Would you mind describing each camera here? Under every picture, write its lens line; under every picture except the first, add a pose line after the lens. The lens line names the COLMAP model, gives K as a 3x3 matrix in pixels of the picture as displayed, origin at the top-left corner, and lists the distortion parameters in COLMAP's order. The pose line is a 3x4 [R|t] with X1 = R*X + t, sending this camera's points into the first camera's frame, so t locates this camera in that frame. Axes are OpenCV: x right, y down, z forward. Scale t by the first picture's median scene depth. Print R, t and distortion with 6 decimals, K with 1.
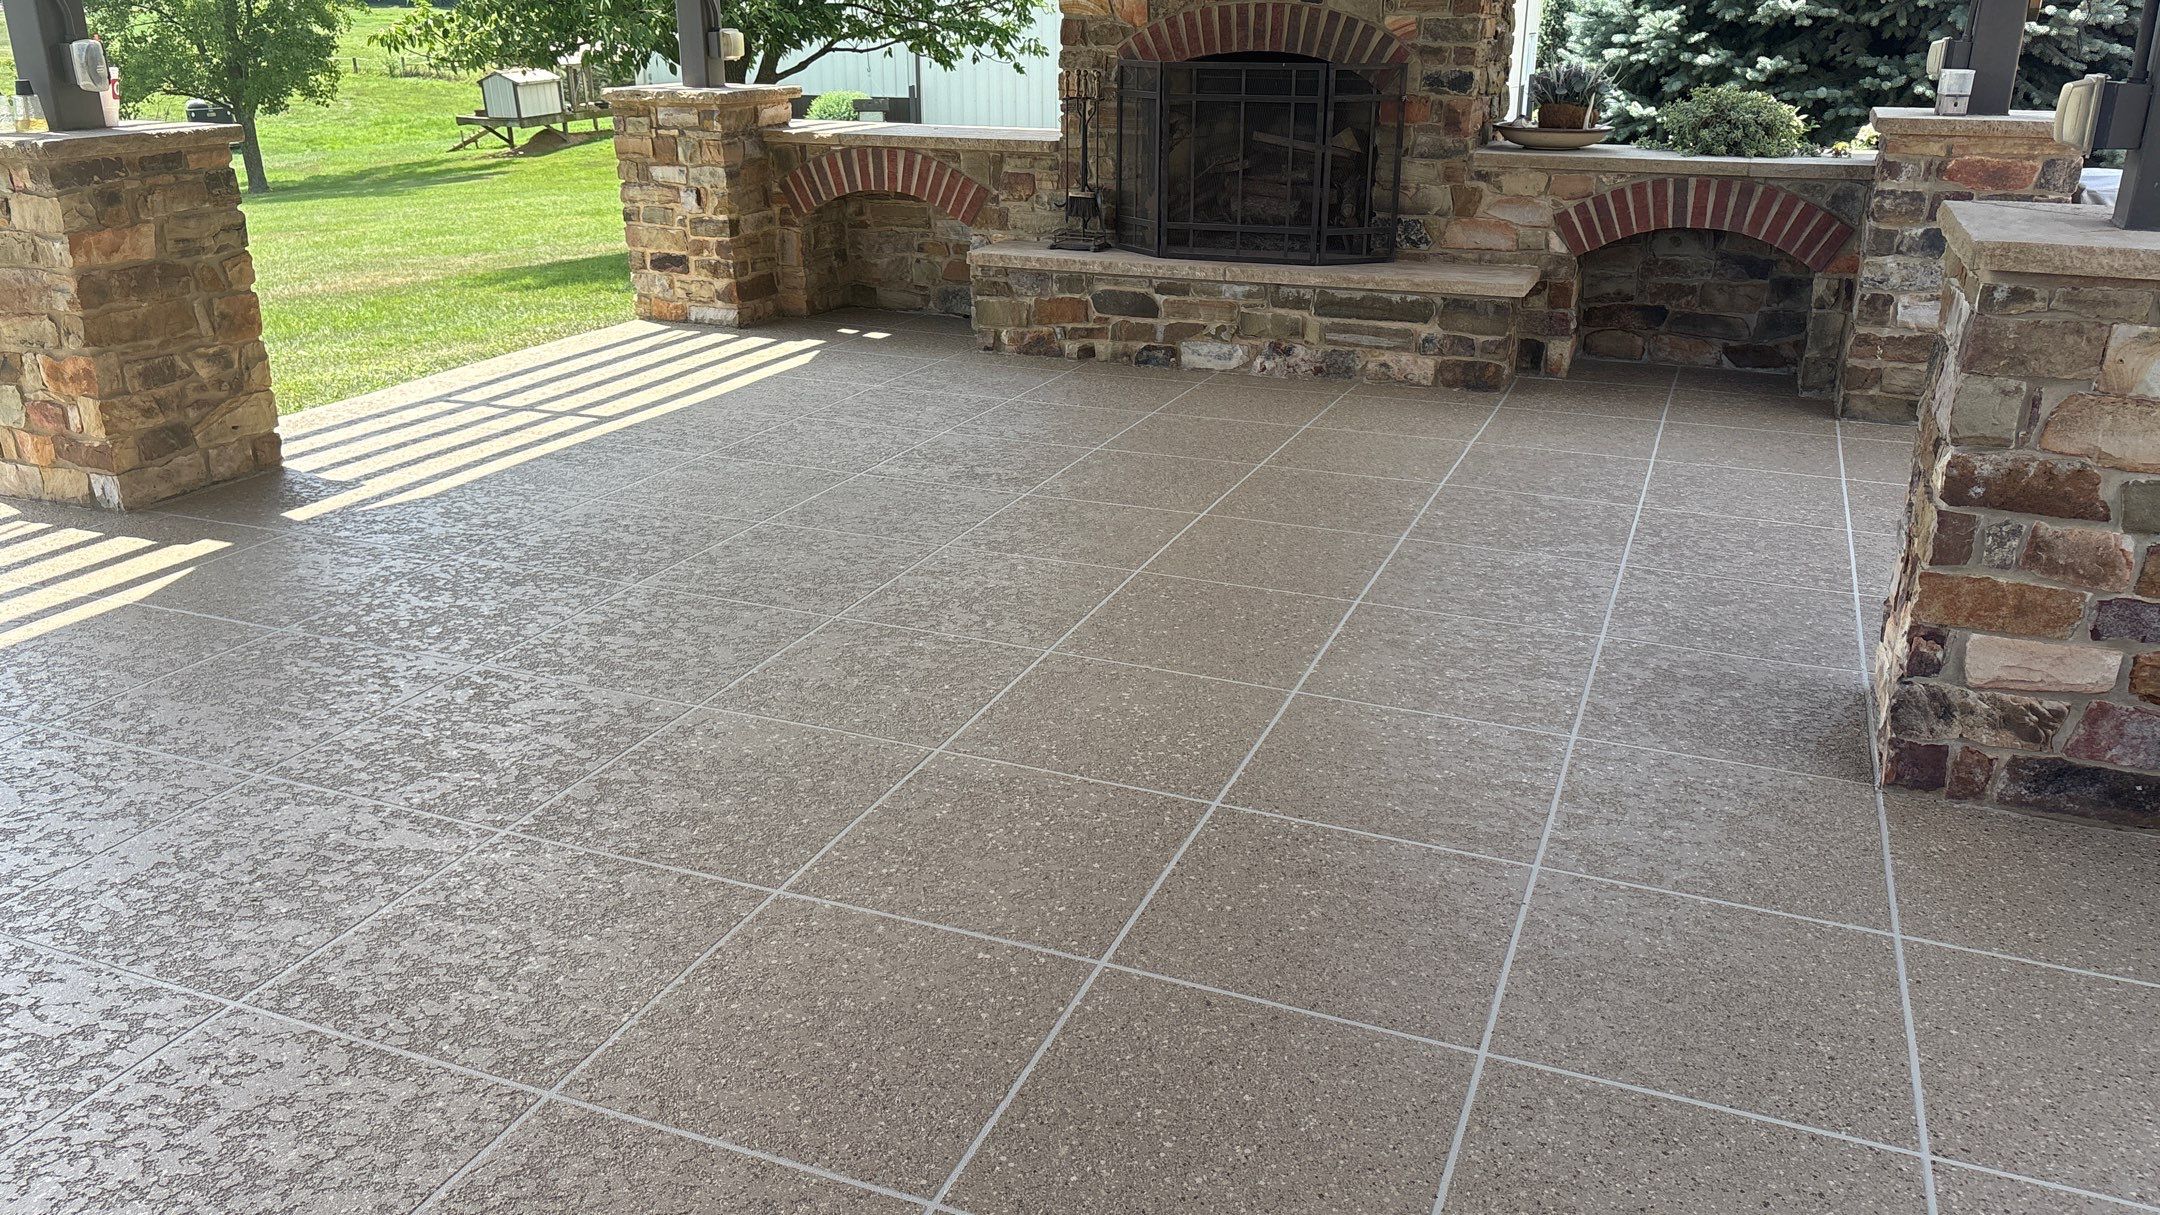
lens RADIAL K [[1634.6, 0, 1086.5], [0, 1634.6, 609.8], [0, 0, 1]] dist [0.049831, -0.049948]
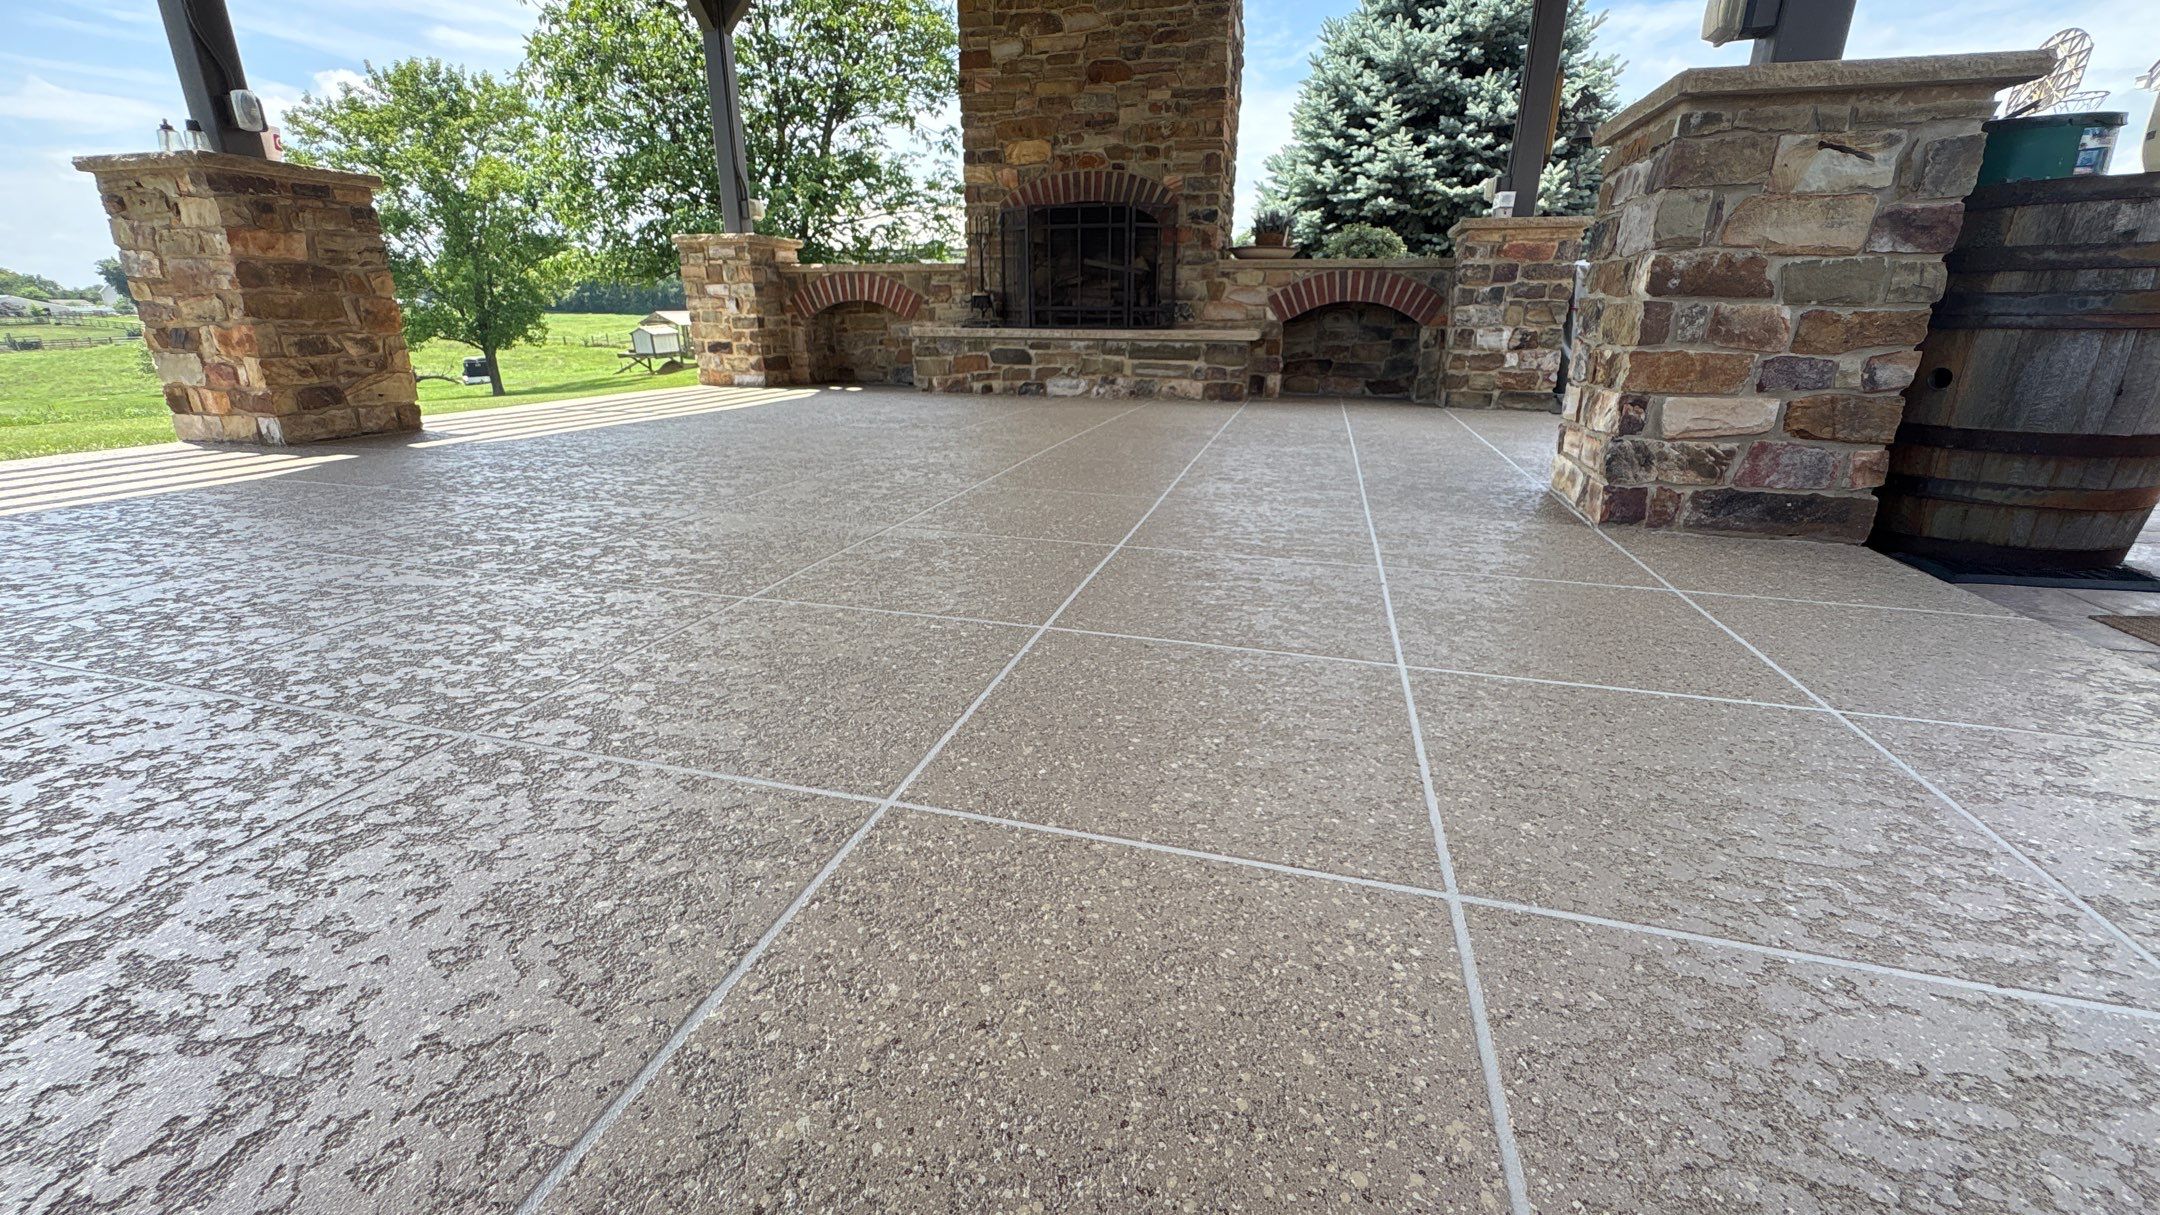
lens RADIAL K [[864.8, 0, 1081.2], [0, 864.8, 603.3], [0, 0, 1]] dist [0.001144, 0.000178]
pose [[0.992976, -0.034431, 0.113191, -0.014151], [0.038003, 0.998841, -0.029546, 0.098687], [-0.112043, 0.033641, 0.993134, 0.188706]]
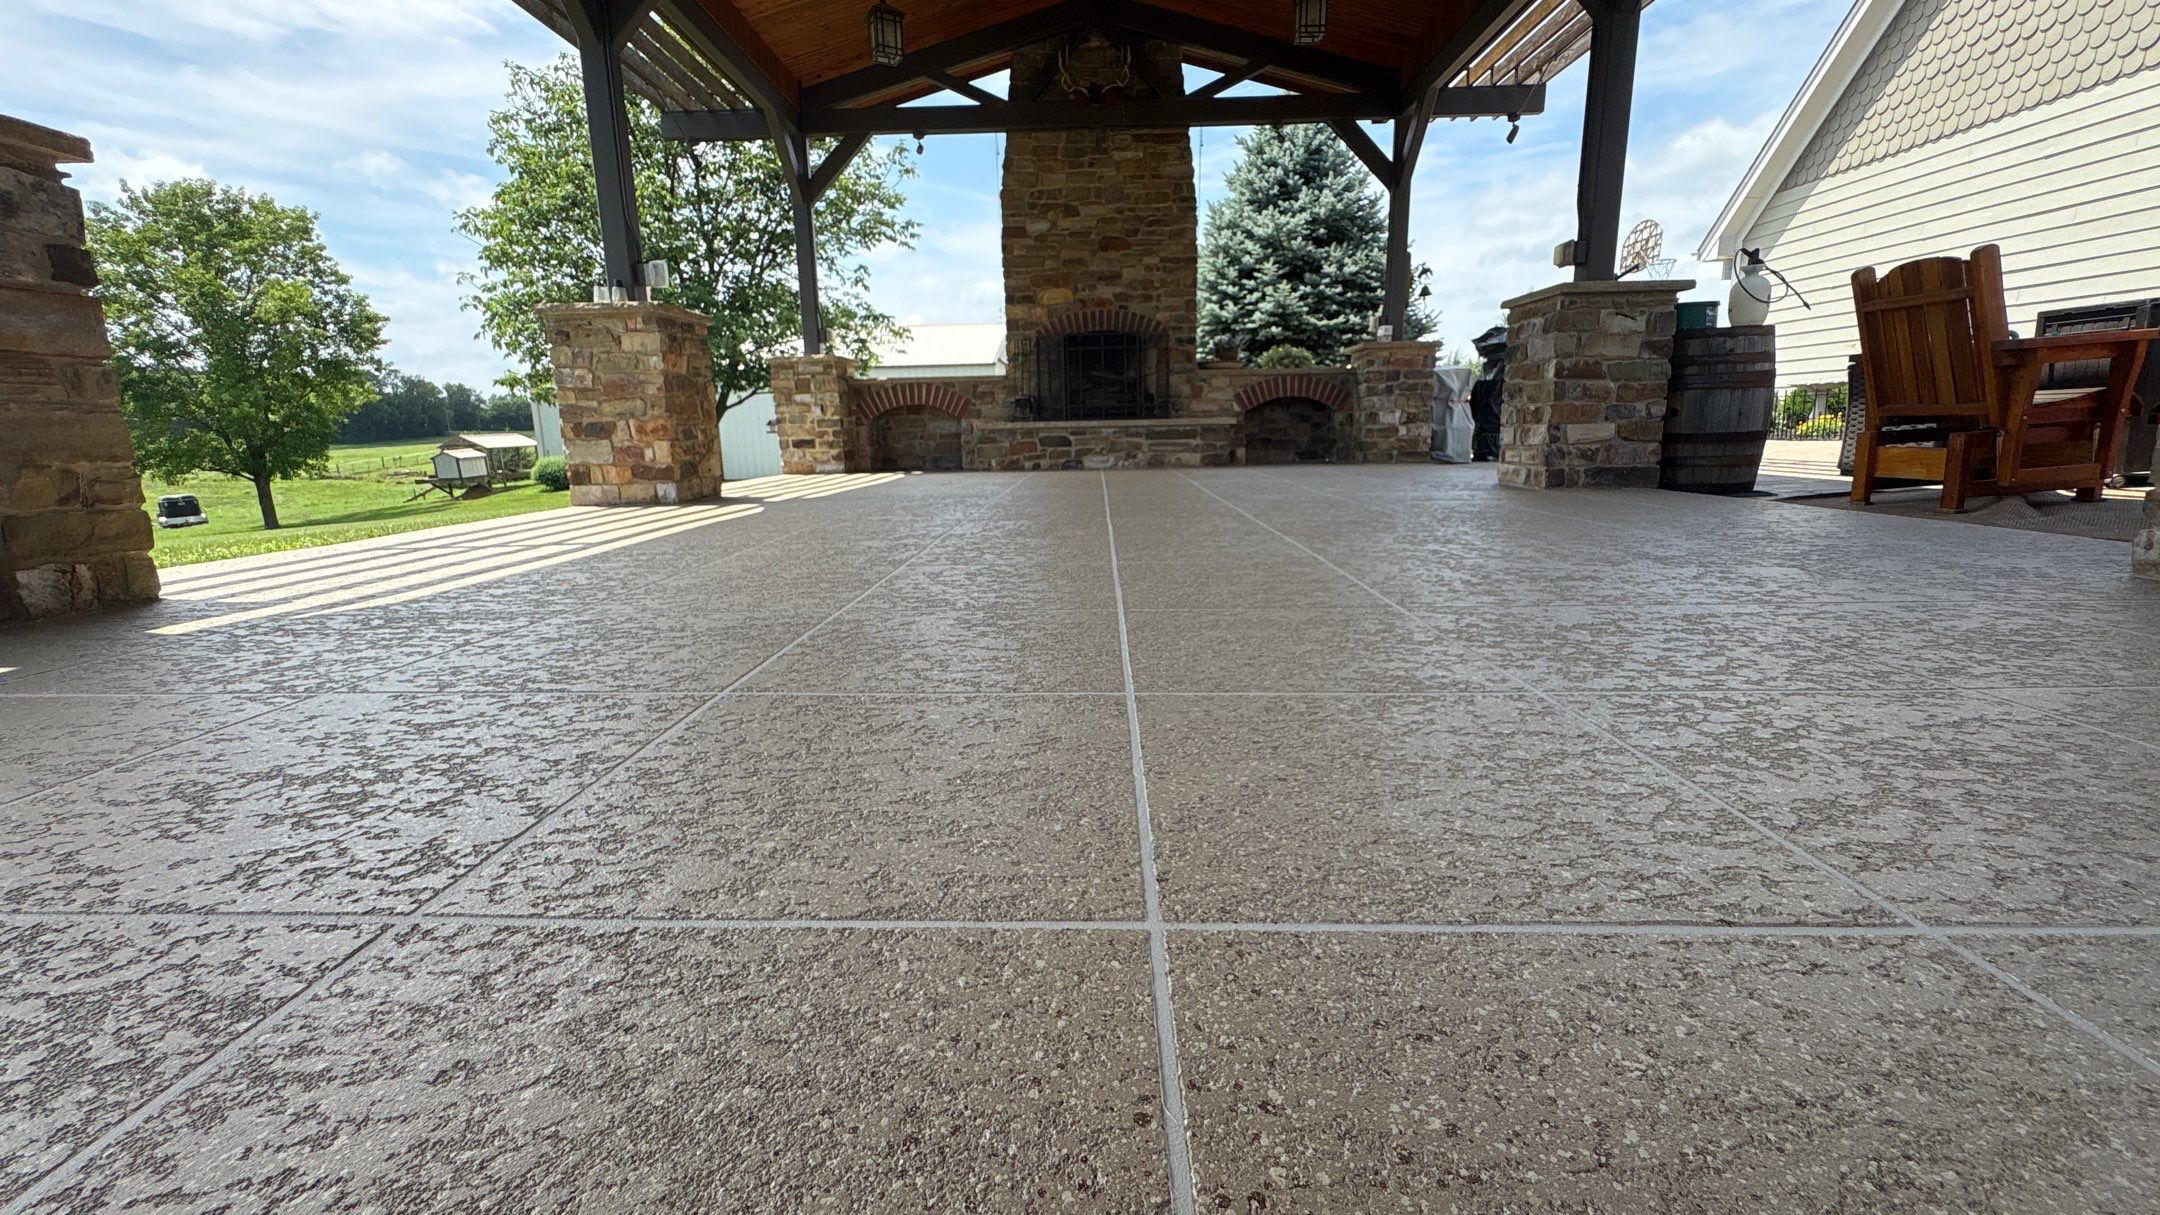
lens RADIAL K [[864.8, 0, 1081.8], [0, 864.8, 604.8], [0, 0, 1]] dist [0.001144, 0.000178]
pose [[0.935333, -0.091871, 0.341631, -0.421887], [0.143351, 0.981283, -0.128587, 0.208715], [-0.323423, 0.169245, 0.930996, -0.037992]]
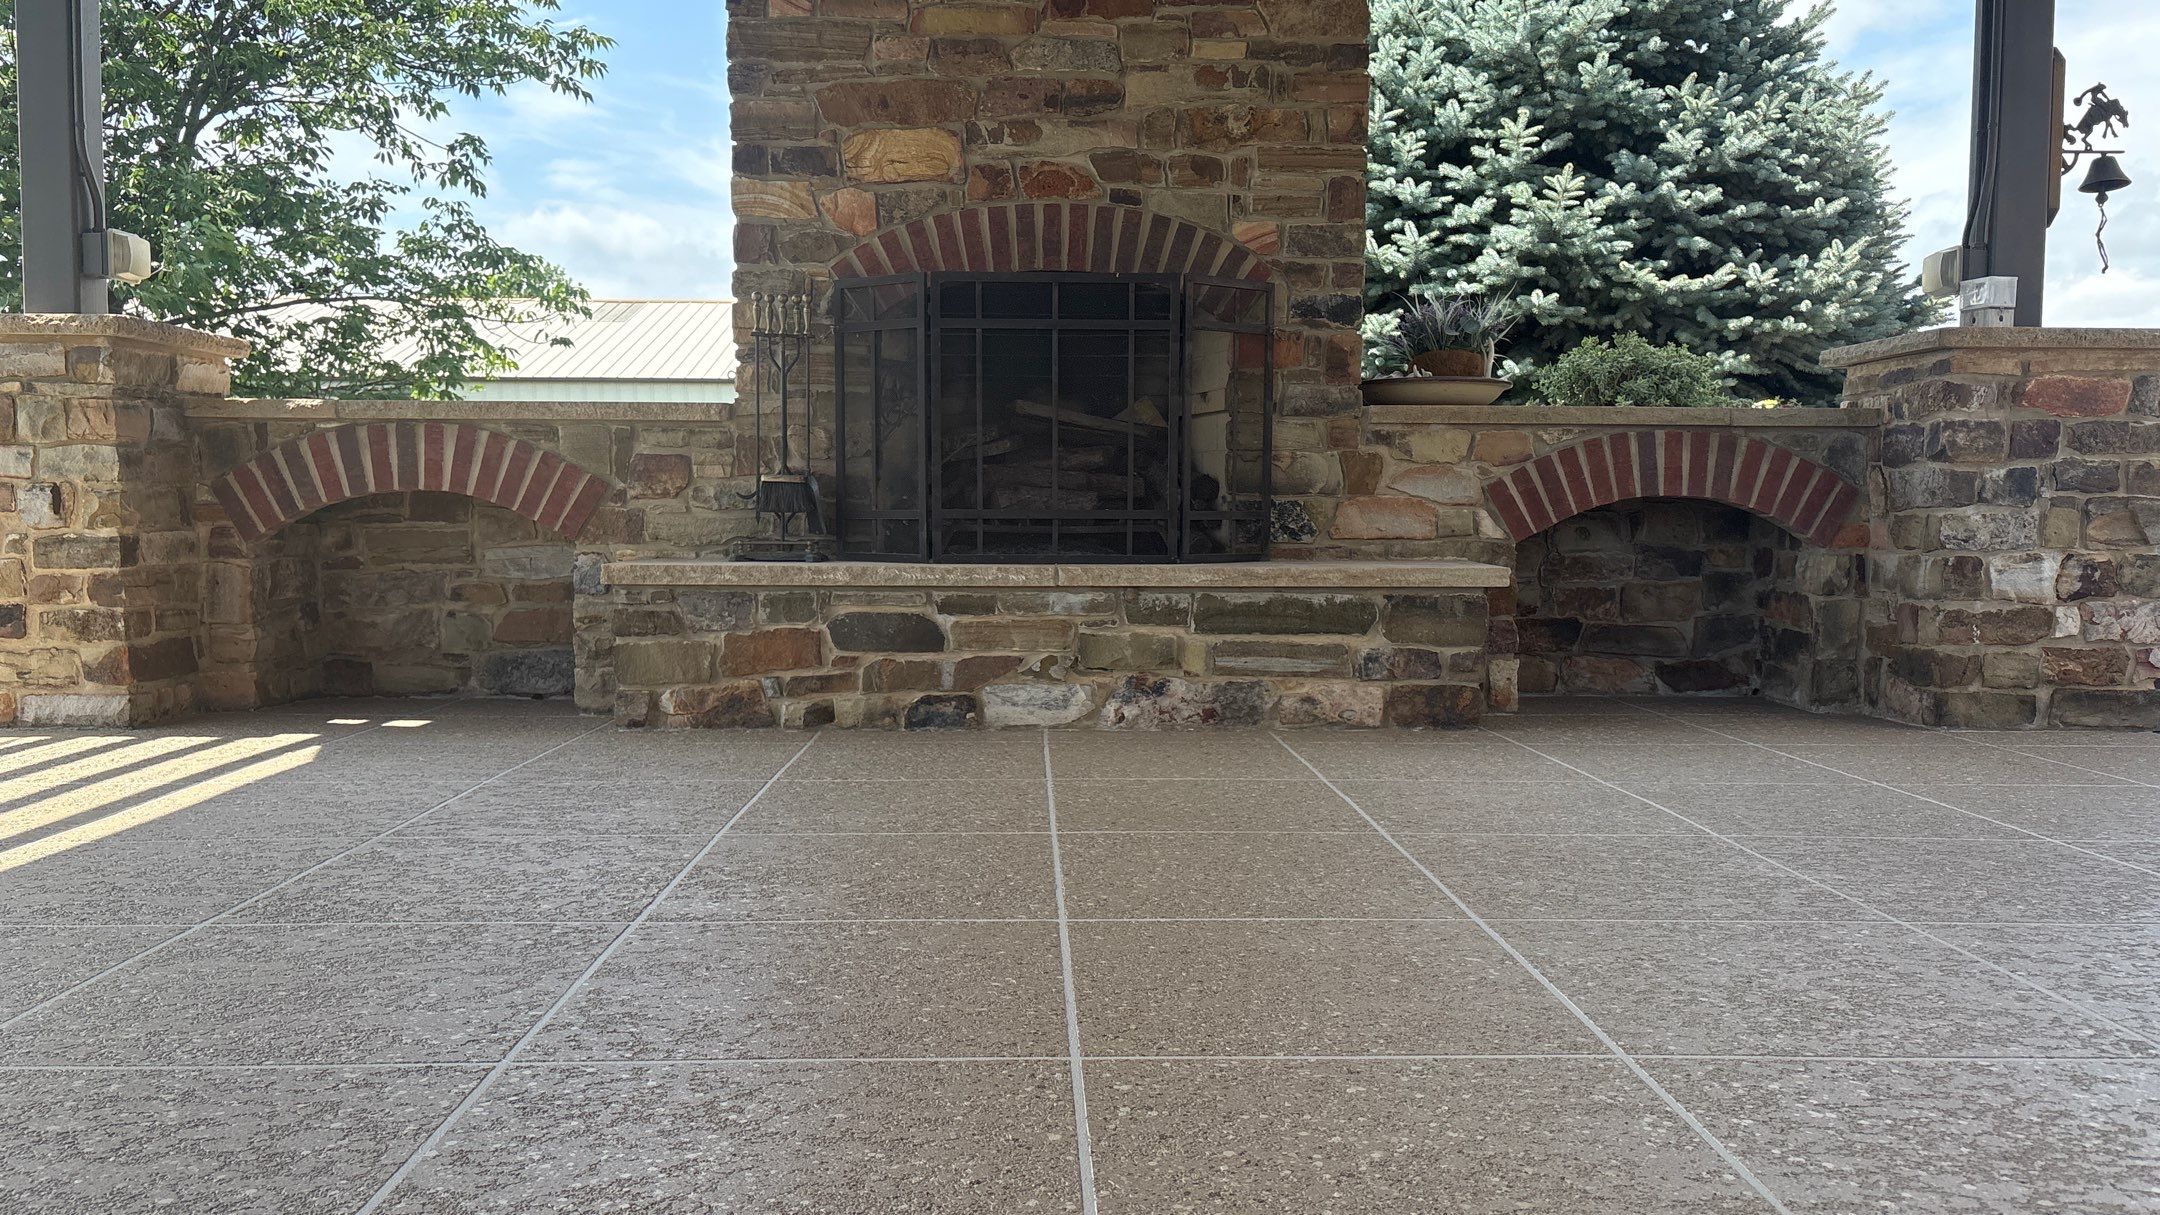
lens RADIAL K [[1634.6, 0, 1078.8], [0, 1634.6, 605.1], [0, 0, 1]] dist [0.049831, -0.049948]
pose [[0.917690, -0.023272, 0.396614, -0.185930], [0.135974, 0.956393, -0.258500, -0.033033], [-0.373304, 0.291153, 0.880837, 0.510178]]
